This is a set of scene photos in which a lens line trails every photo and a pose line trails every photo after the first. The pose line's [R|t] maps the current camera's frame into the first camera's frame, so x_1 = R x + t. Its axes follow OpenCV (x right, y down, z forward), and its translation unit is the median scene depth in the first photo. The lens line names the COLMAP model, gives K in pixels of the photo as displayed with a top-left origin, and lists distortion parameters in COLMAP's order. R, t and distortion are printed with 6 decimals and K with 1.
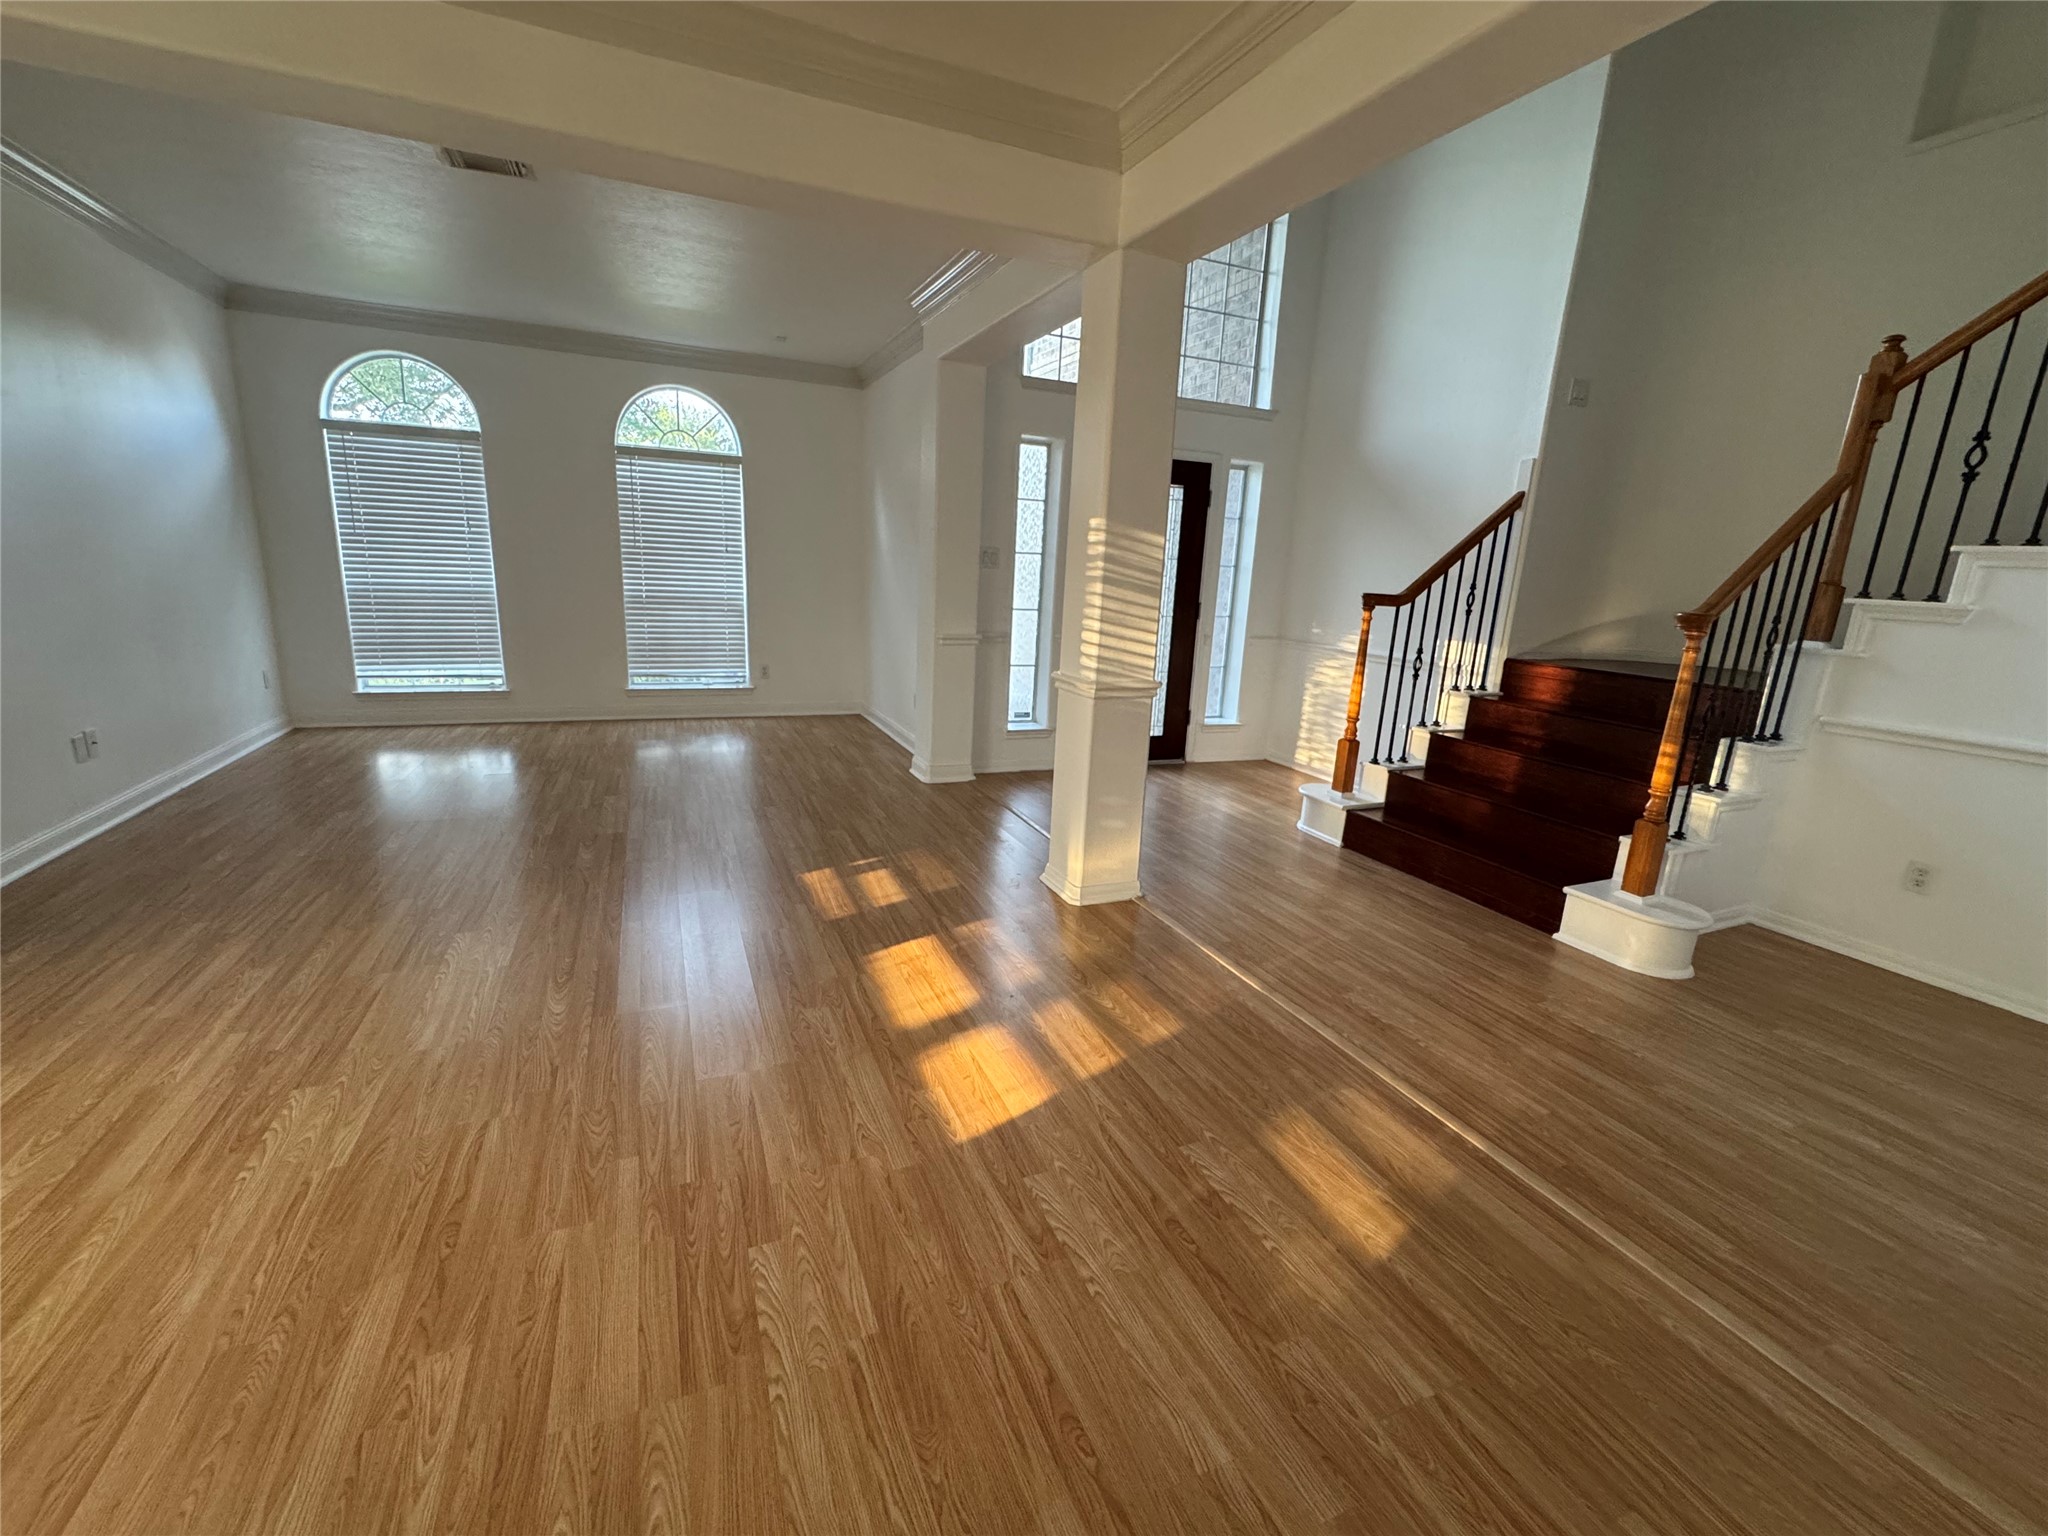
lens RADIAL K [[852.3, 0, 1020.1], [0, 852.3, 768.8], [0, 0, 1]] dist [-0.003450, -0.000103]
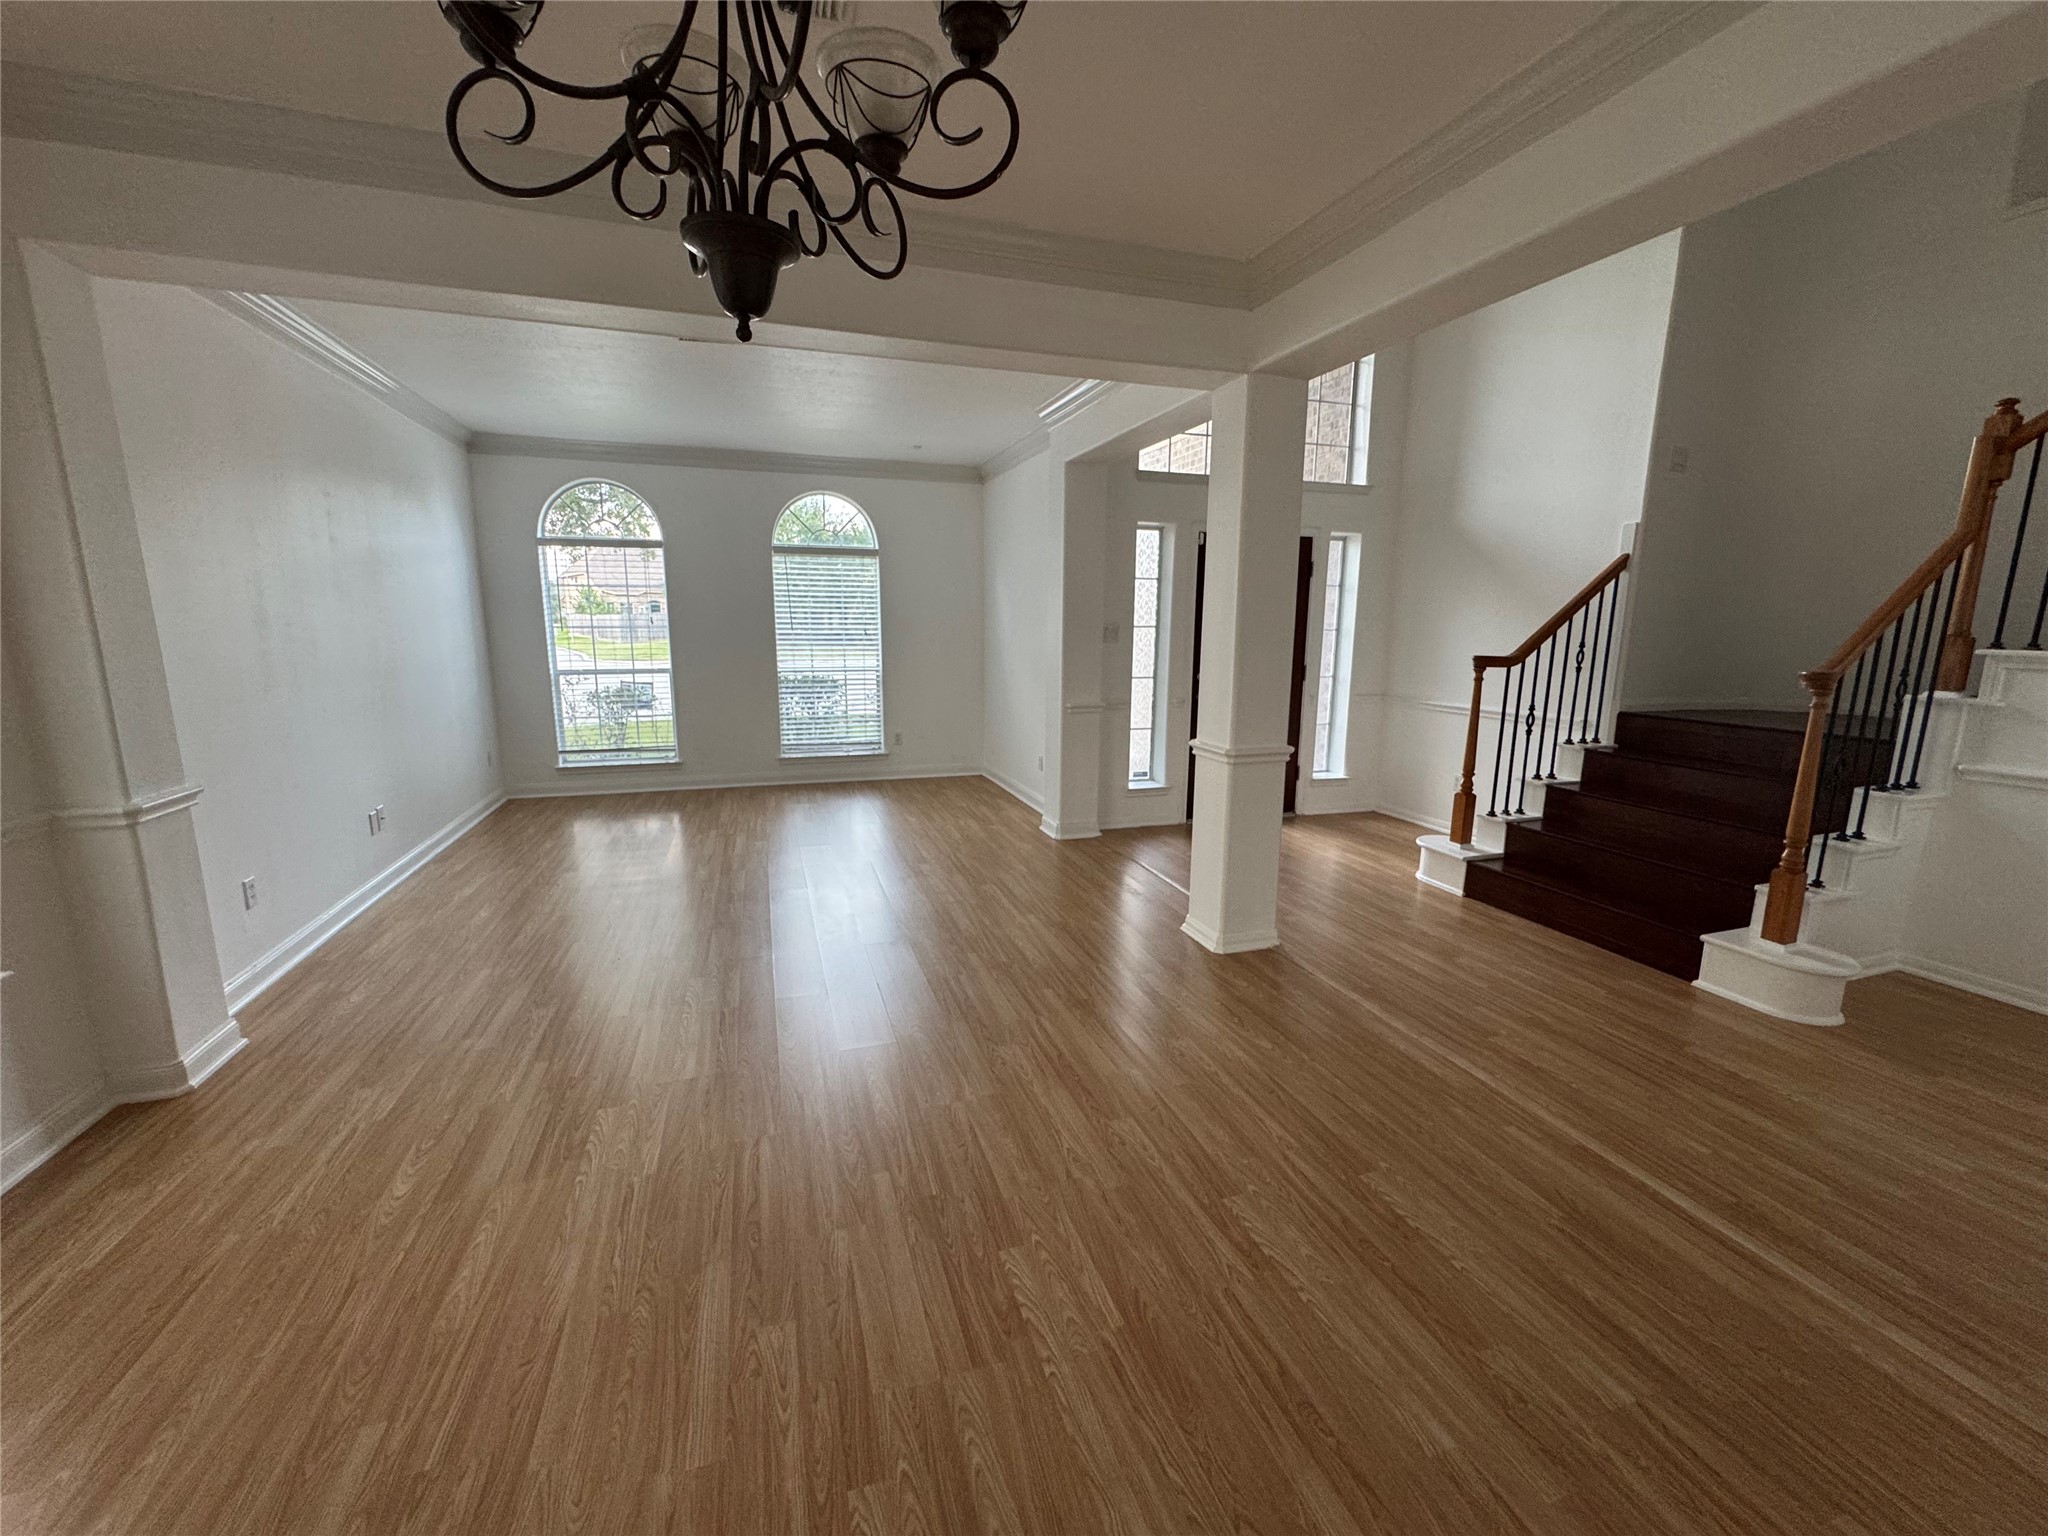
lens RADIAL K [[818.0, 0, 1021.9], [0, 818.0, 771.5], [0, 0, 1]] dist [-0.004240, 0.000062]
pose [[0.995052, -0.022643, -0.096737, -0.087229], [0.017089, 0.998179, -0.057856, -0.017568], [0.097871, 0.055917, 0.993627, -0.083626]]
